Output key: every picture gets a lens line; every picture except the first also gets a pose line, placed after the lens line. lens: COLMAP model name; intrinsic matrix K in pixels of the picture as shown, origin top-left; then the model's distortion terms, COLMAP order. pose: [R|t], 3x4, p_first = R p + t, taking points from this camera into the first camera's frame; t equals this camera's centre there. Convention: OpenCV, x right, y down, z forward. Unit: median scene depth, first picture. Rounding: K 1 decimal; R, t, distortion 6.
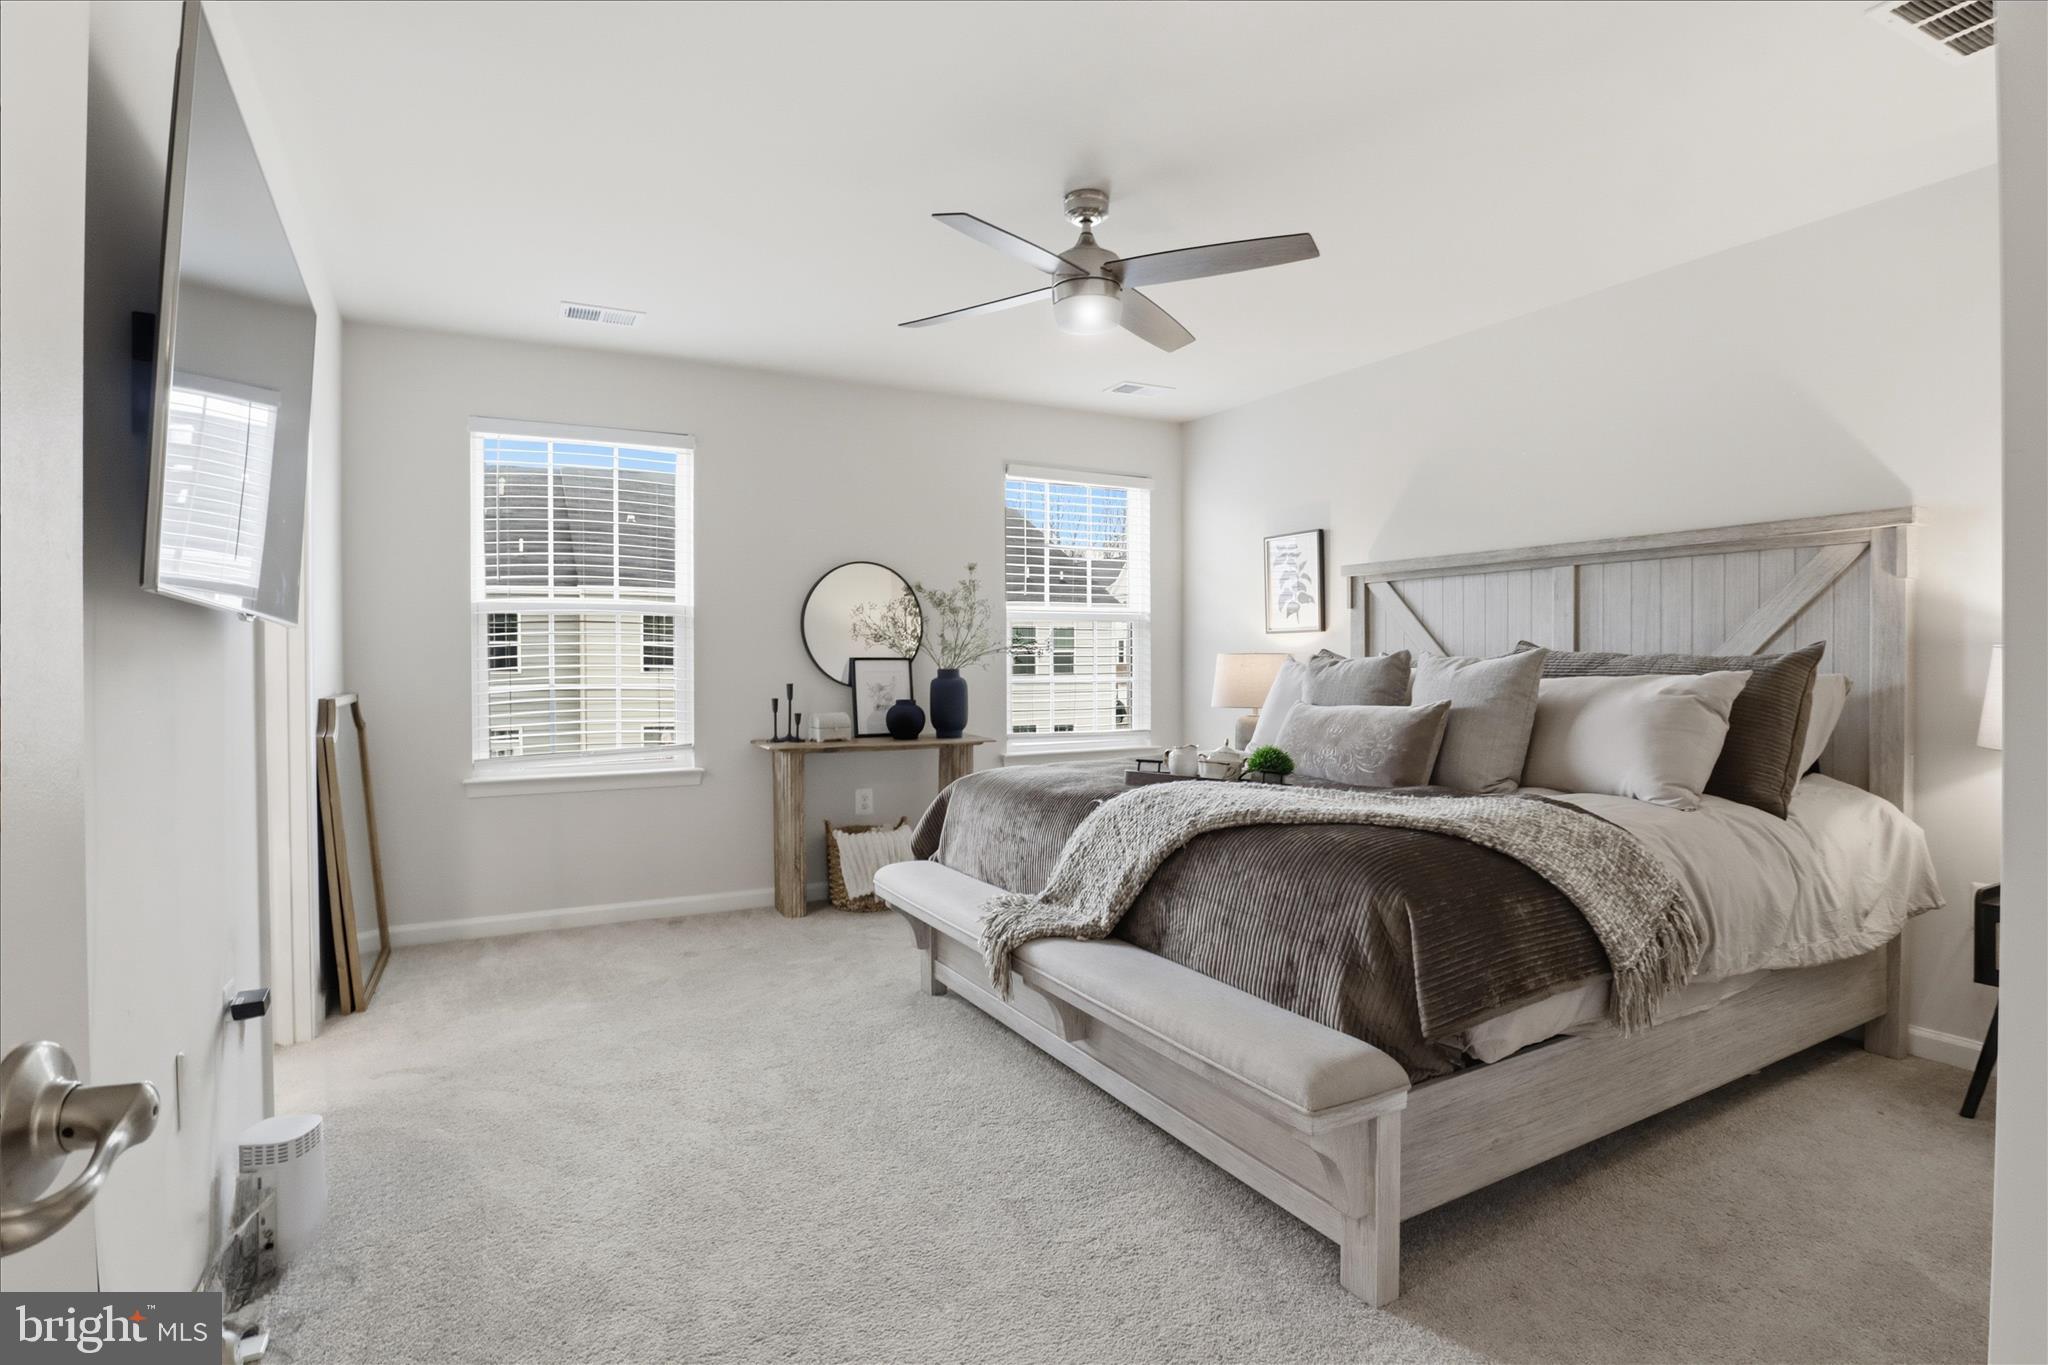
lens RADIAL K [[1045.9, 0, 1023.2], [0, 1045.9, 663.8], [0, 0, 1]] dist [-0.038878, 0.008501]
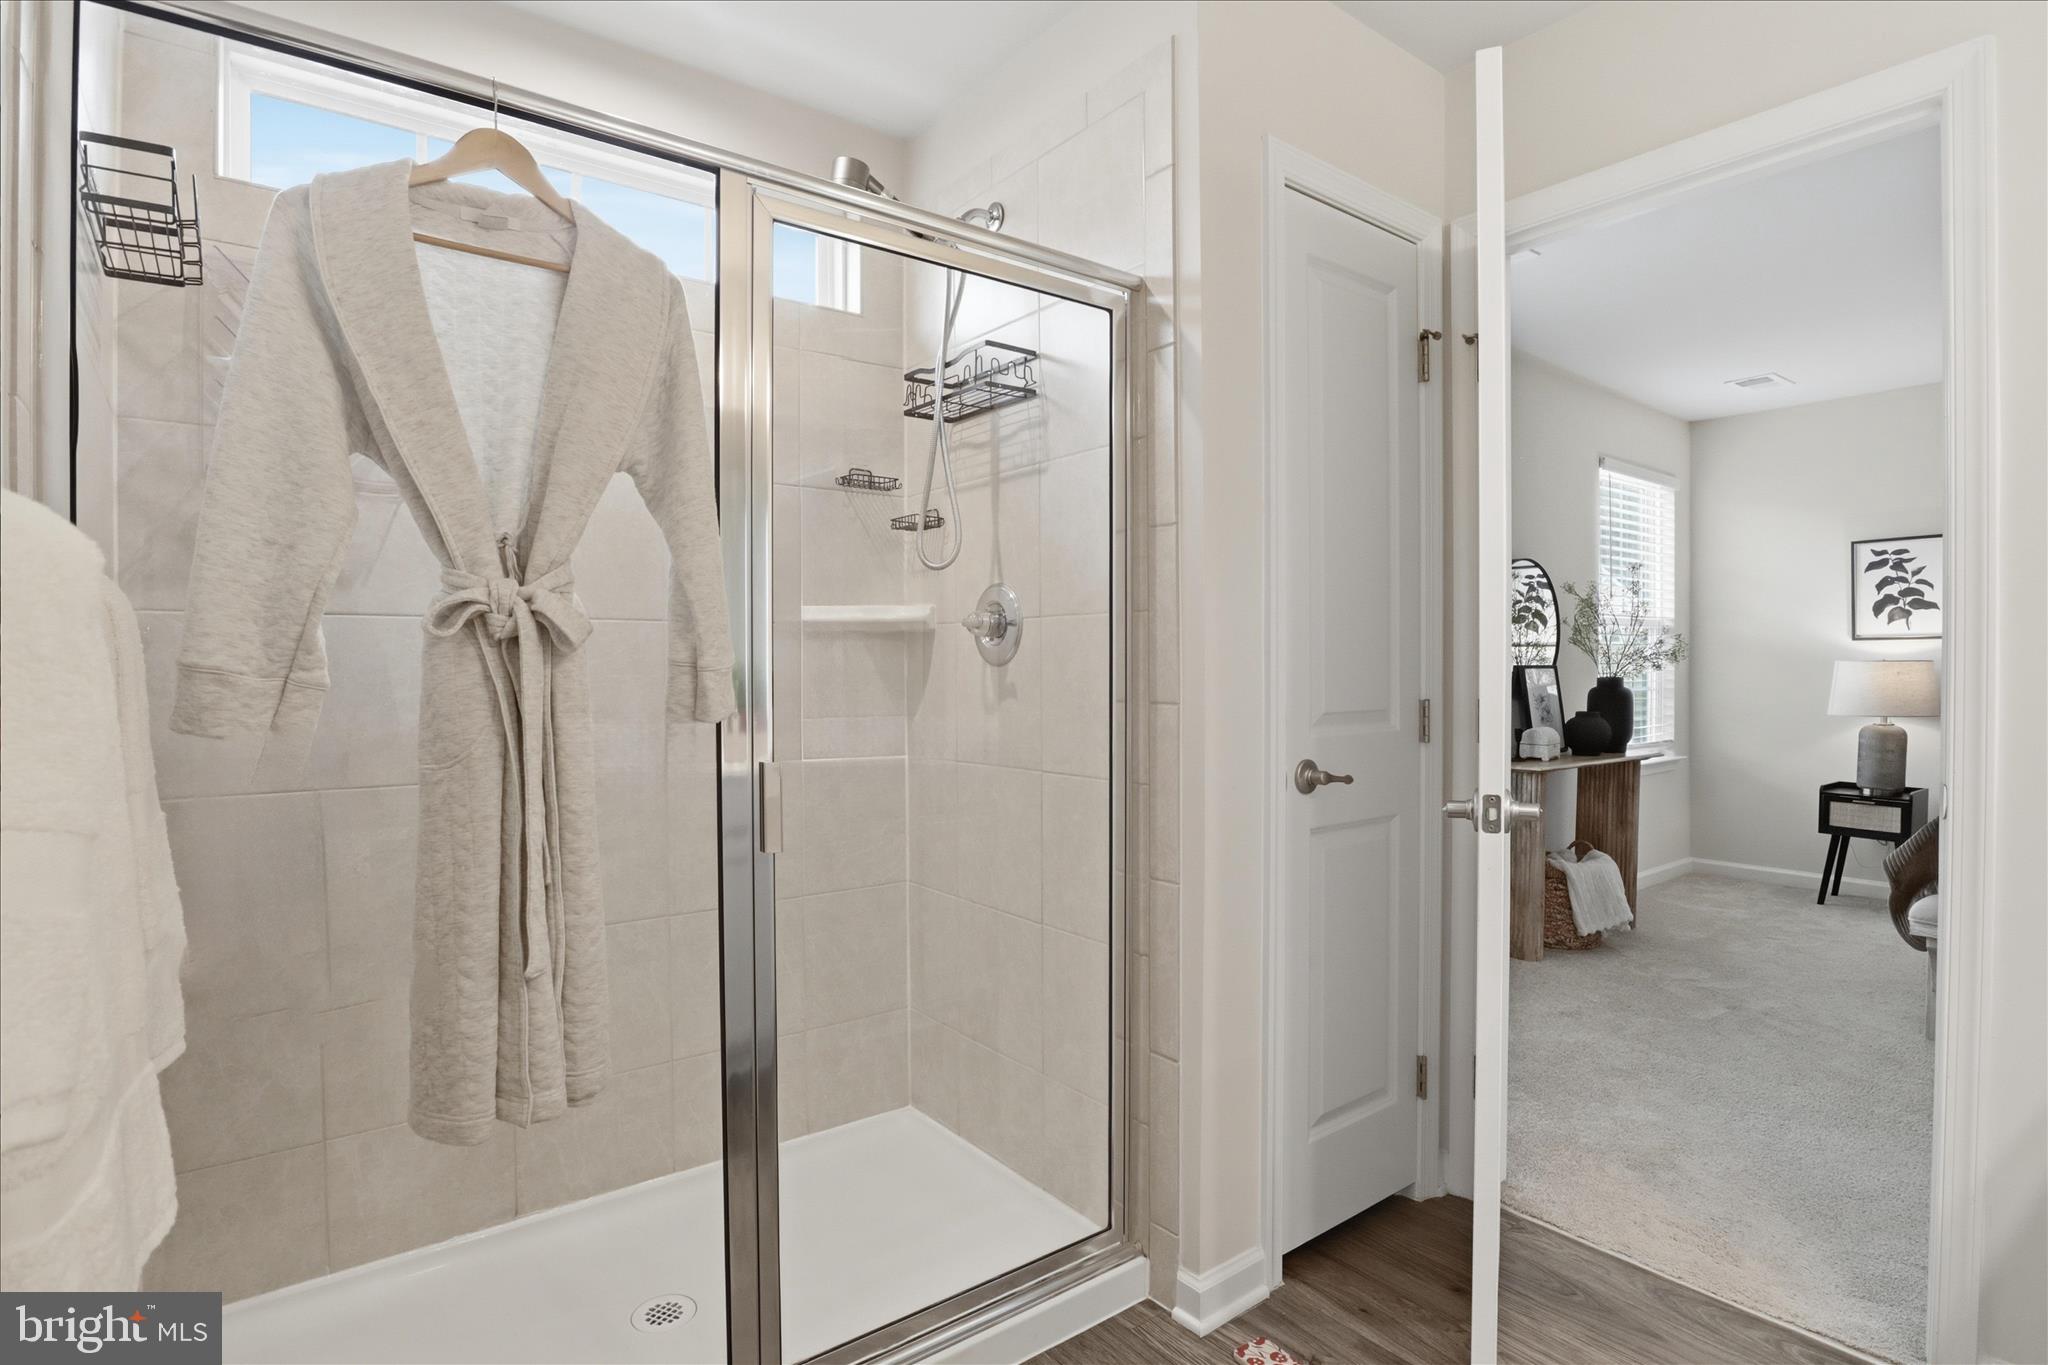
lens RADIAL K [[1045.9, 0, 1023.2], [0, 1045.9, 663.8], [0, 0, 1]] dist [-0.038878, 0.008501]
pose [[0.986355, -0.002363, 0.164613, -0.714345], [0.002897, 0.999991, -0.003005, -0.006251], [-0.164605, 0.003441, 0.986354, 0.189035]]
